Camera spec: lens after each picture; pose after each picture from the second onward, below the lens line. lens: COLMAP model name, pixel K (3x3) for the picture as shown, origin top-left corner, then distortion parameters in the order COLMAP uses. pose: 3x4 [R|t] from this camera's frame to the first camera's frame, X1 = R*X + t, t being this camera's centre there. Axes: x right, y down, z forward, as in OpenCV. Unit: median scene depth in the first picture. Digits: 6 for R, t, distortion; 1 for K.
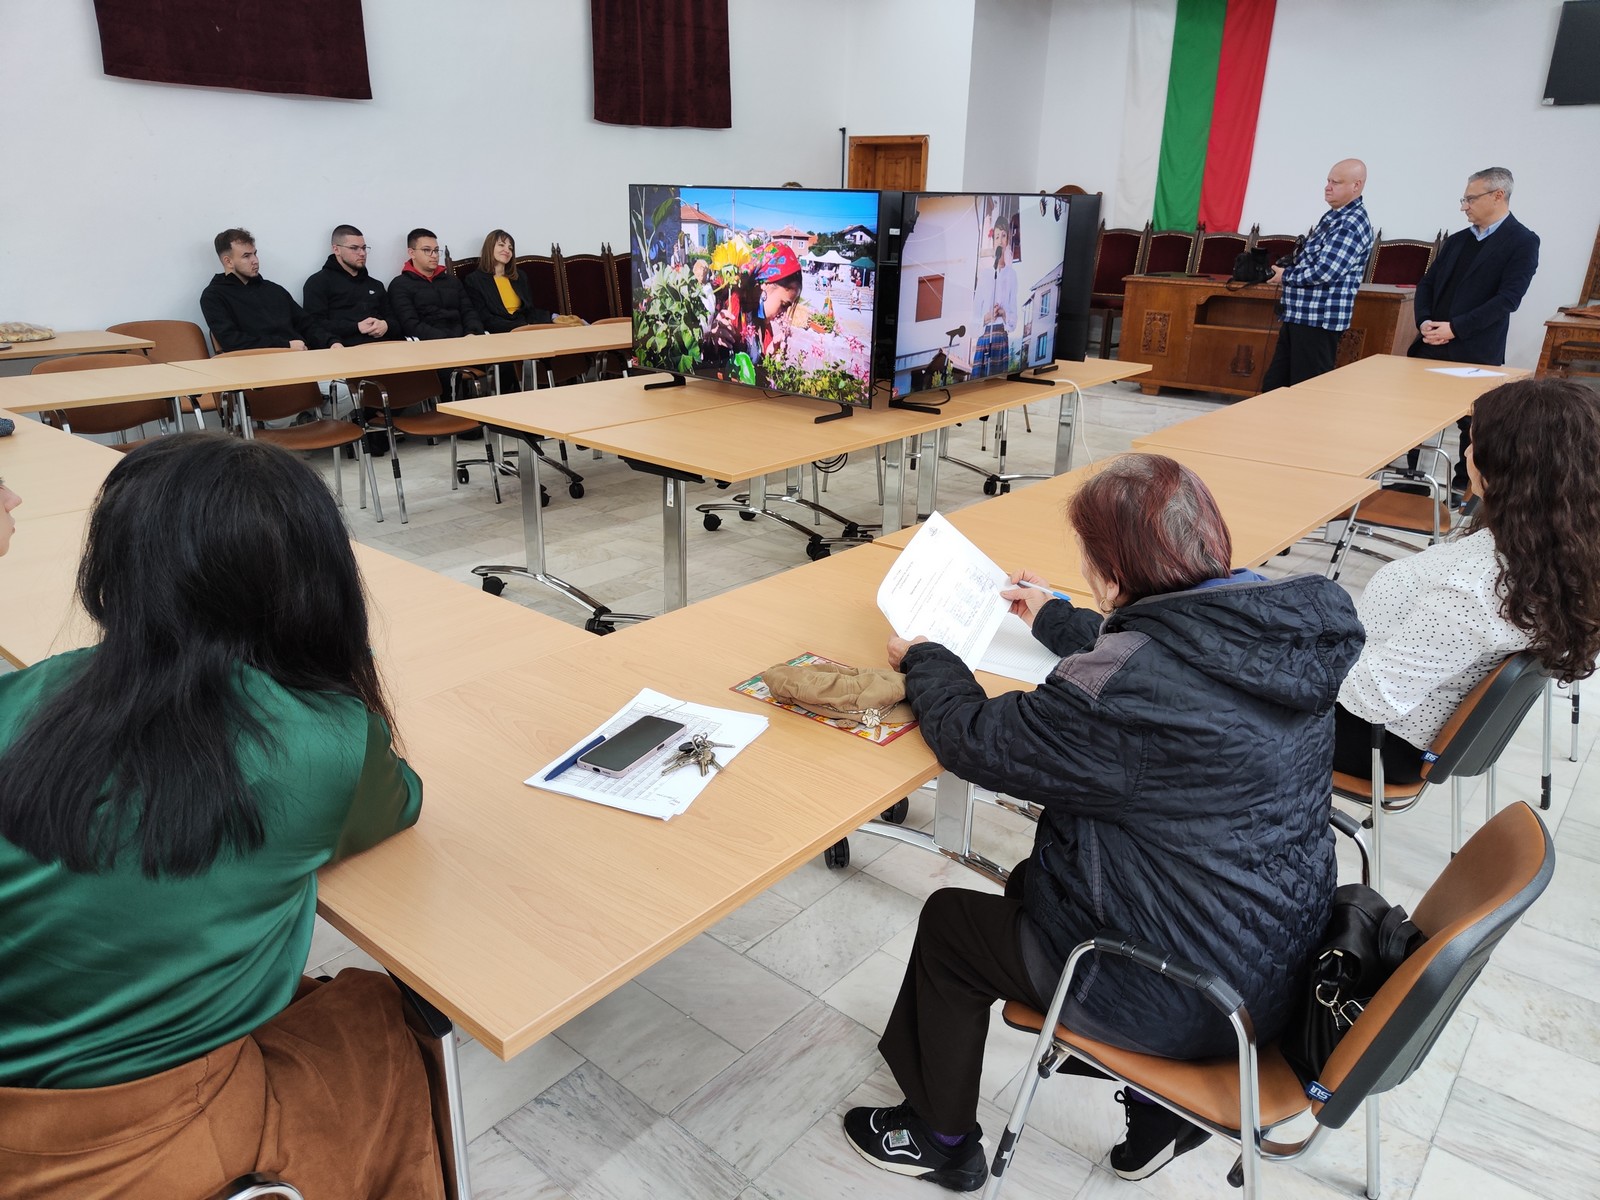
lens RADIAL K [[1118.5, 0, 800.0], [0, 1118.5, 600.0], [0, 0, 1]] dist [0.003572, 0.007304]
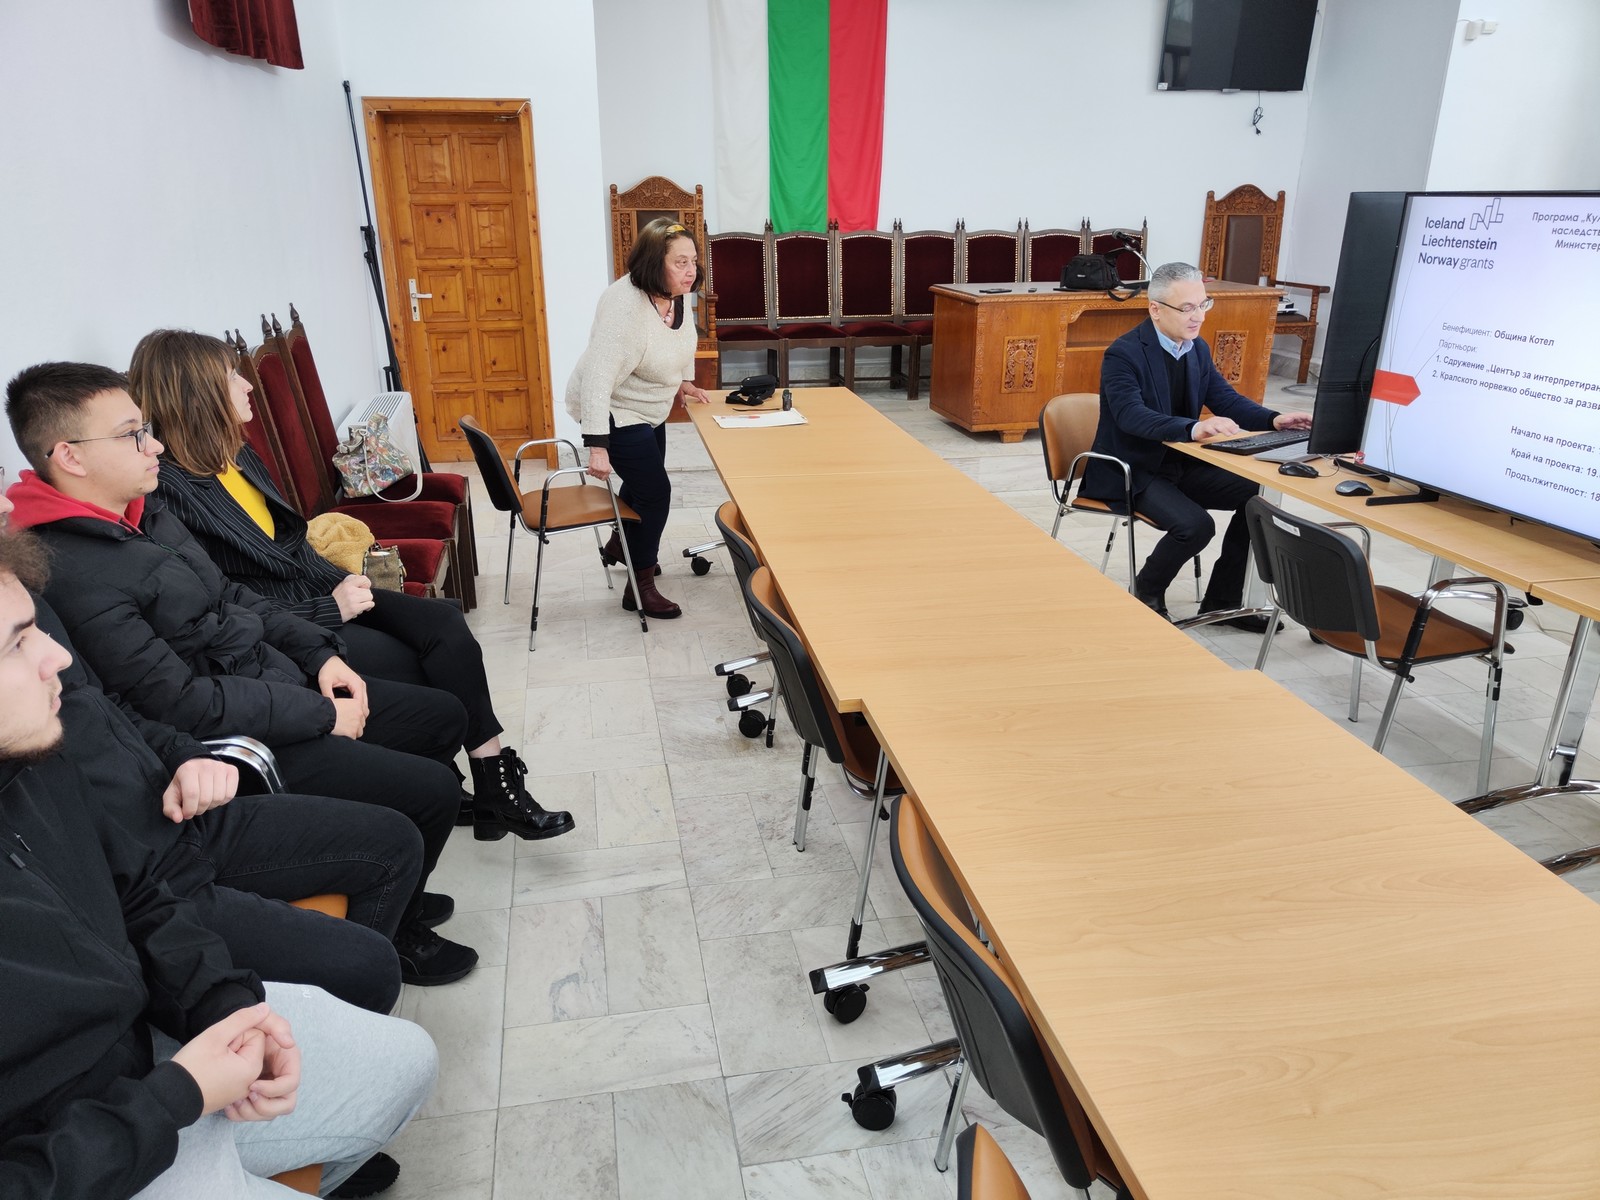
lens RADIAL K [[1118.5, 0, 800.0], [0, 1118.5, 600.0], [0, 0, 1]] dist [0.003572, 0.007304]
pose [[0.630802, -0.288601, 0.720277, -0.321244], [0.282078, 0.950040, 0.133626, -0.192771], [-0.722856, 0.118882, 0.680695, 0.503678]]
